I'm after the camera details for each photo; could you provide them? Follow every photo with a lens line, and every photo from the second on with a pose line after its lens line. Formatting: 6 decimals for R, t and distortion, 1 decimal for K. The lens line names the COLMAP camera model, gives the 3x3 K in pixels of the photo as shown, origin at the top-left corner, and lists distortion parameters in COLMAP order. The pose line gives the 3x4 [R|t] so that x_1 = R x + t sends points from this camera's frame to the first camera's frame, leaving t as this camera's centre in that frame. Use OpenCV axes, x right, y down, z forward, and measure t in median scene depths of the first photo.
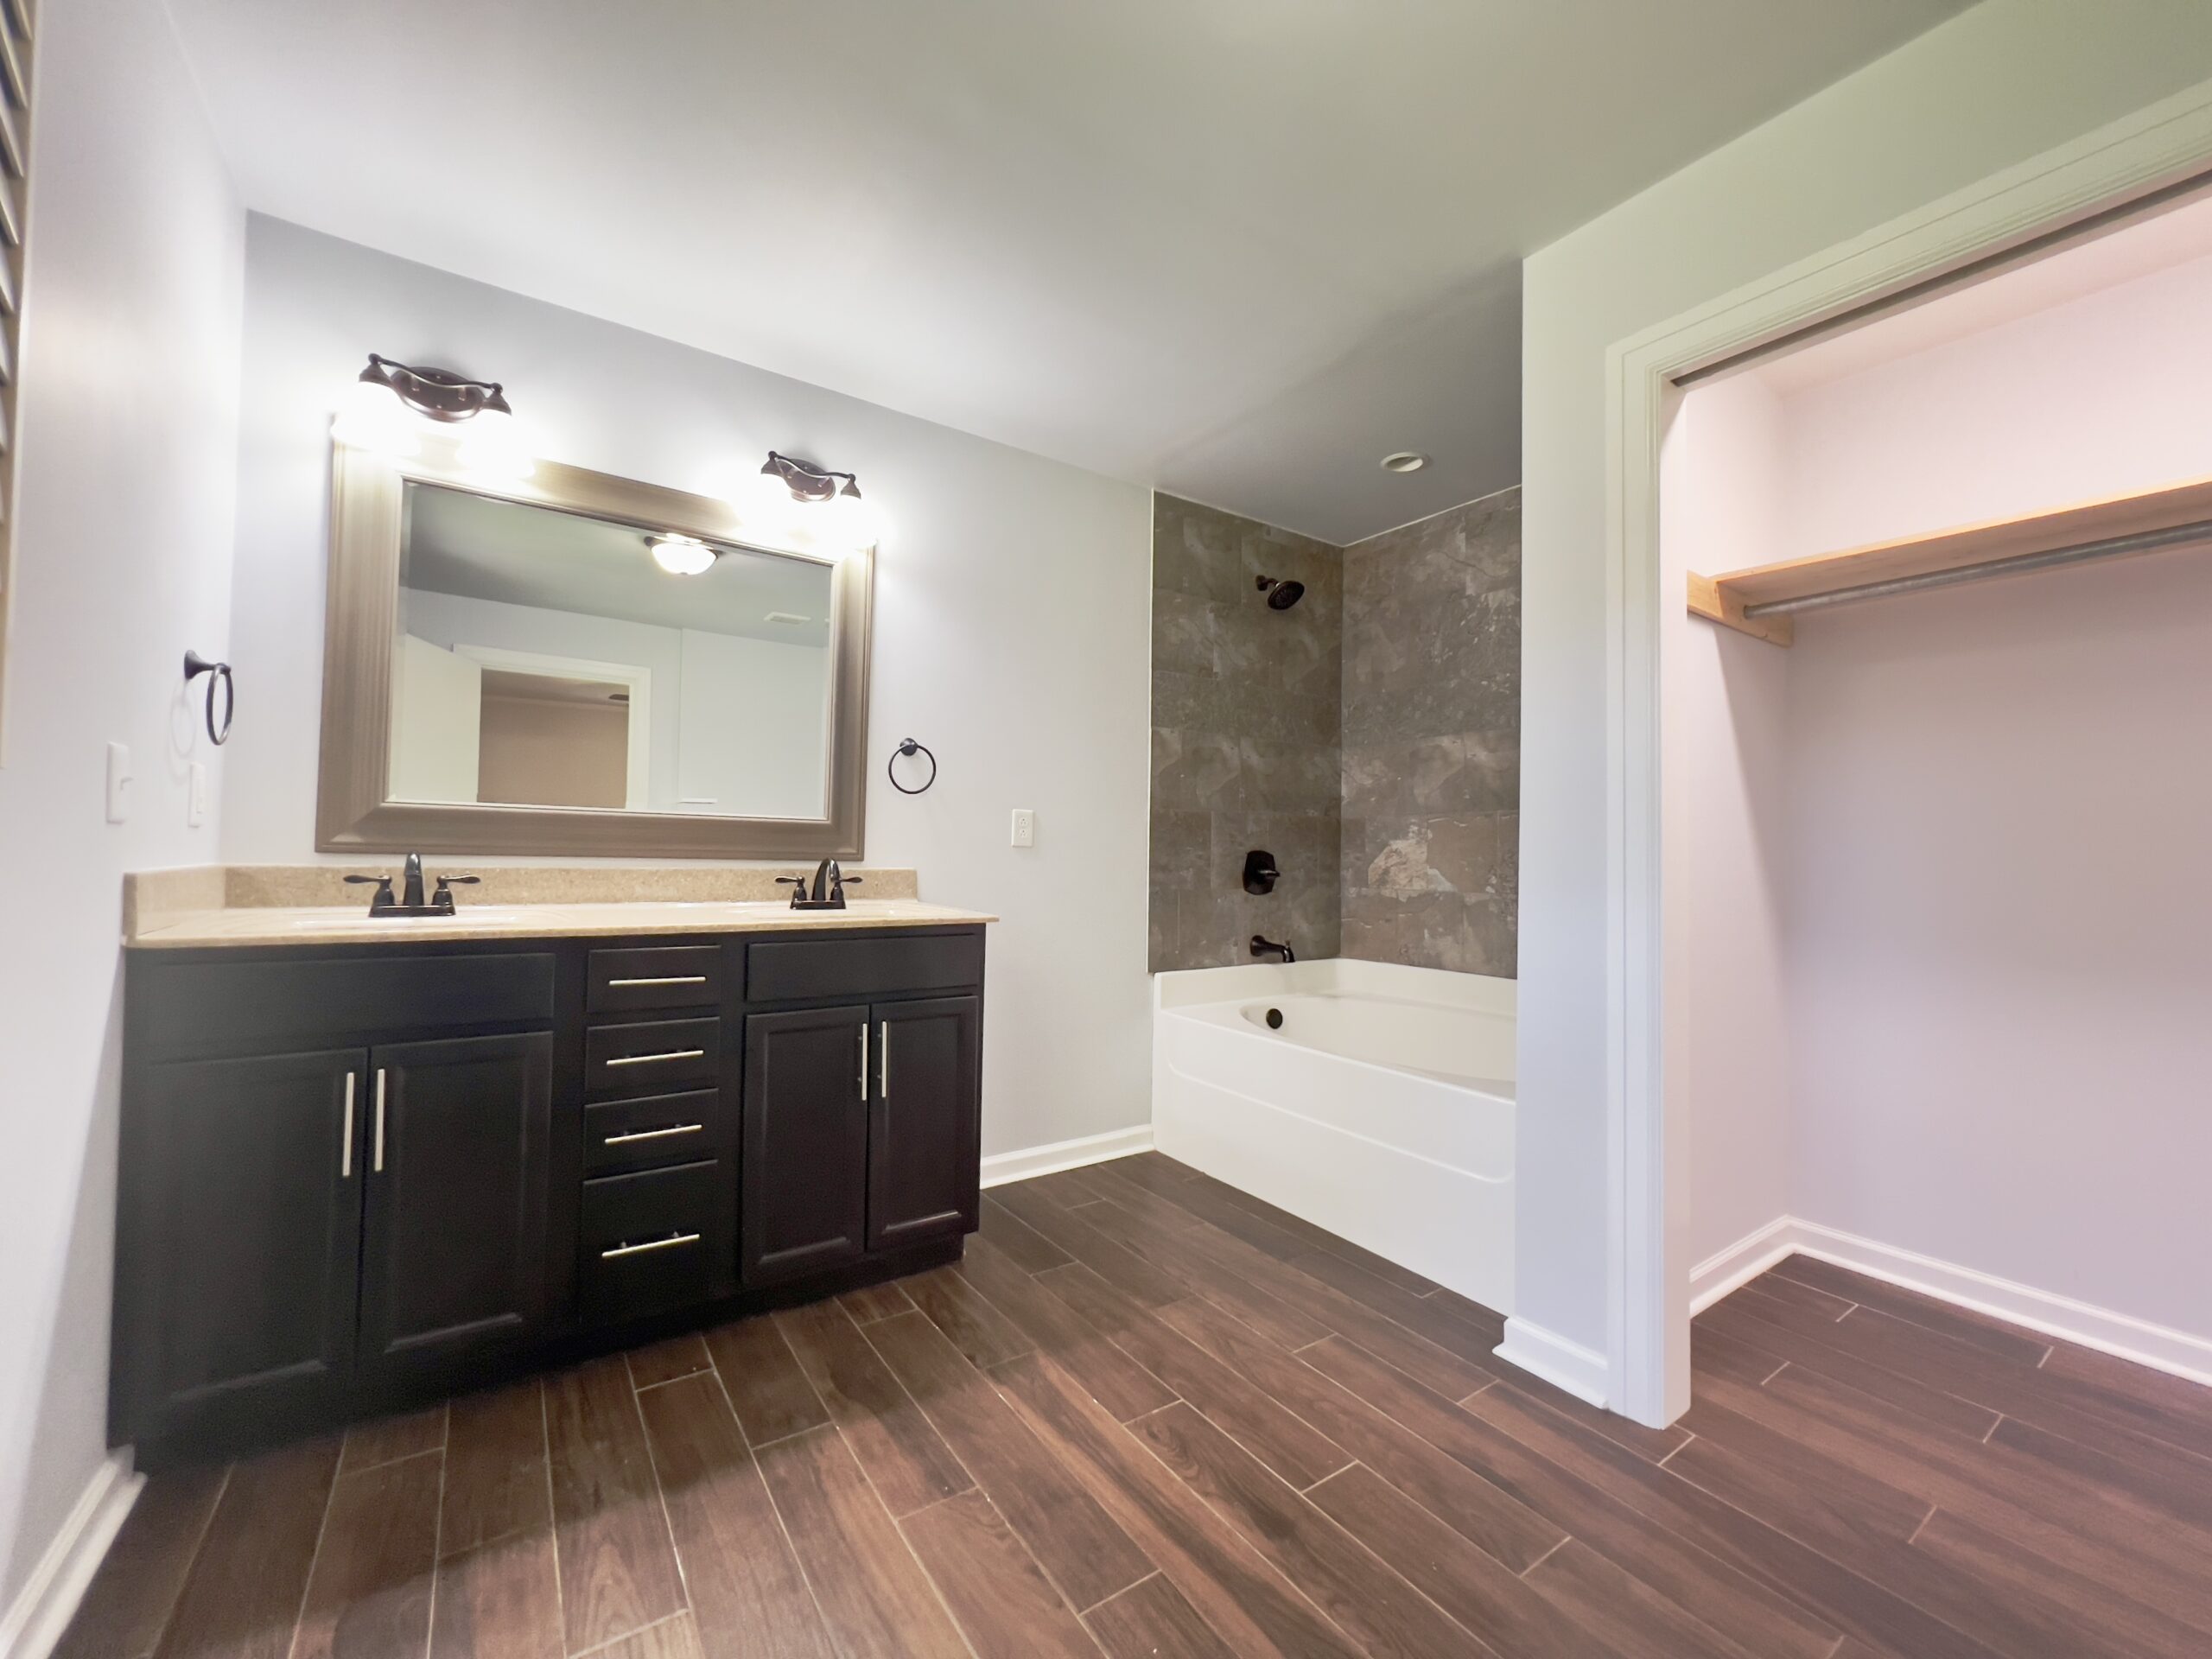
lens RADIAL K [[884.9, 0, 1105.4], [0, 884.9, 830.0], [0, 0, 1]] dist [-0.002111, -0.000134]
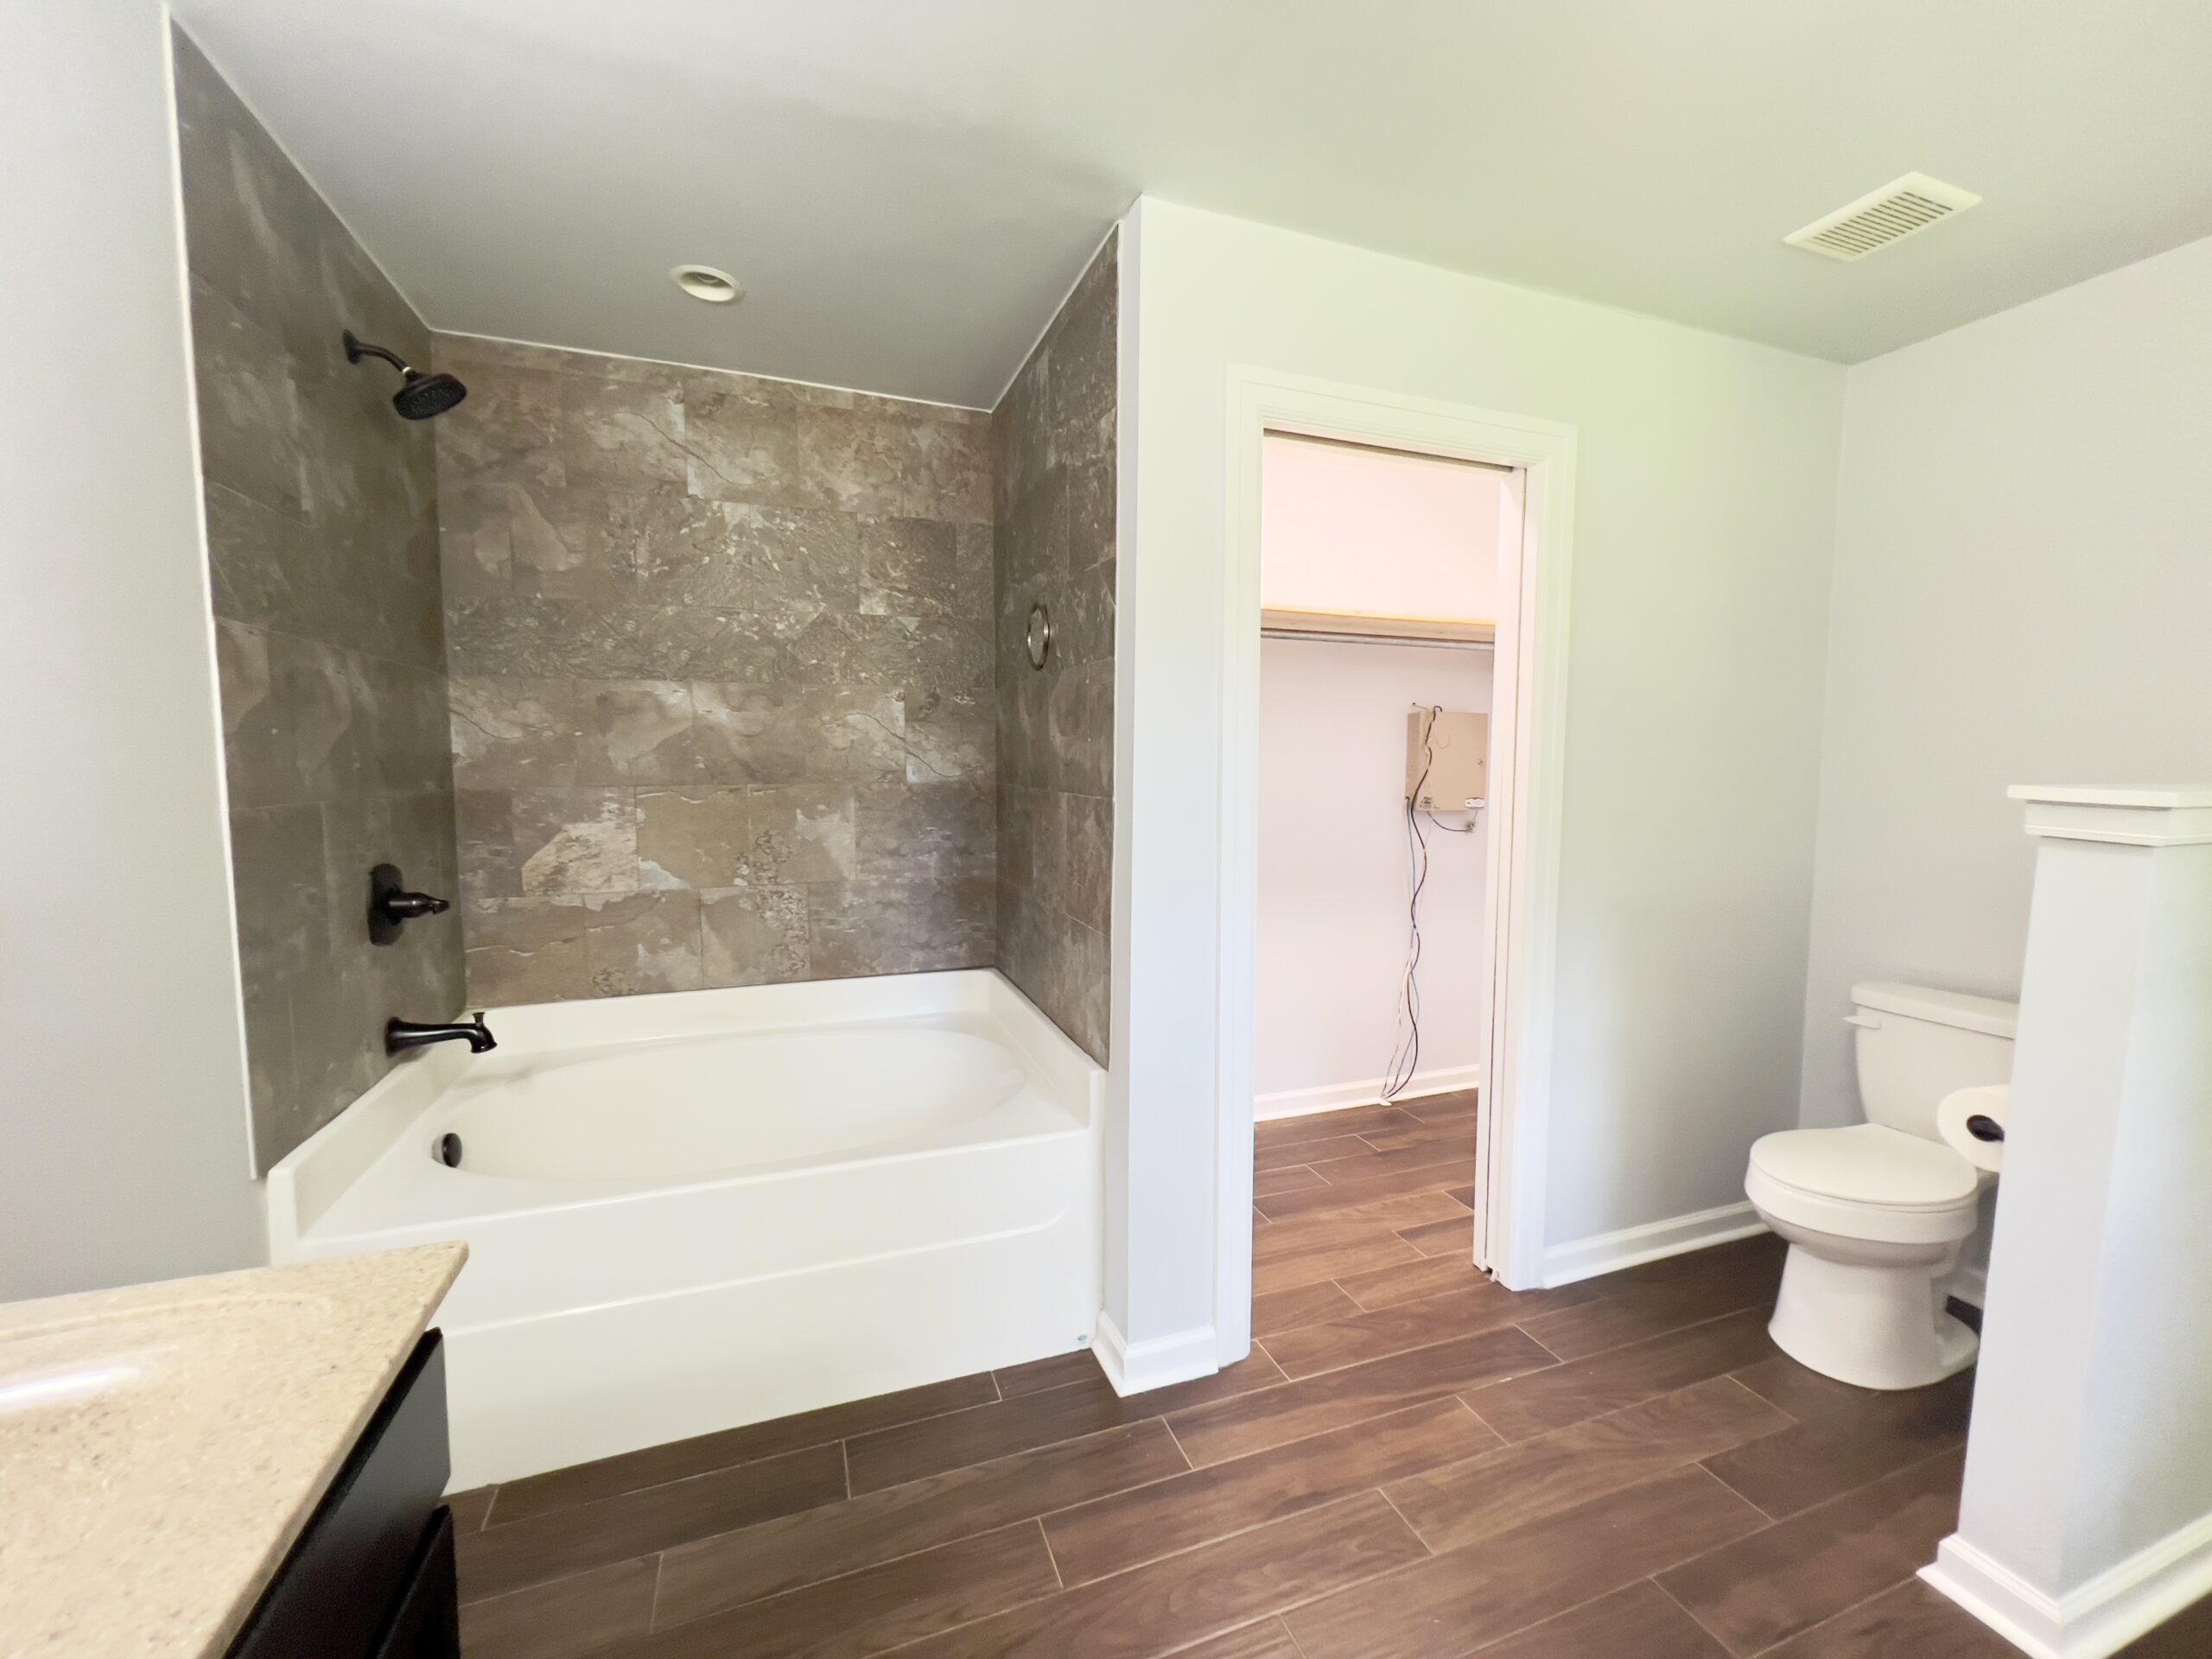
lens RADIAL K [[884.9, 0, 1105.4], [0, 884.9, 830.0], [0, 0, 1]] dist [-0.002111, -0.000134]
pose [[0.249672, -0.088472, 0.964280, -0.248099], [-0.023752, 0.994958, 0.097437, -0.064176], [-0.968039, -0.047231, 0.246312, 0.461757]]
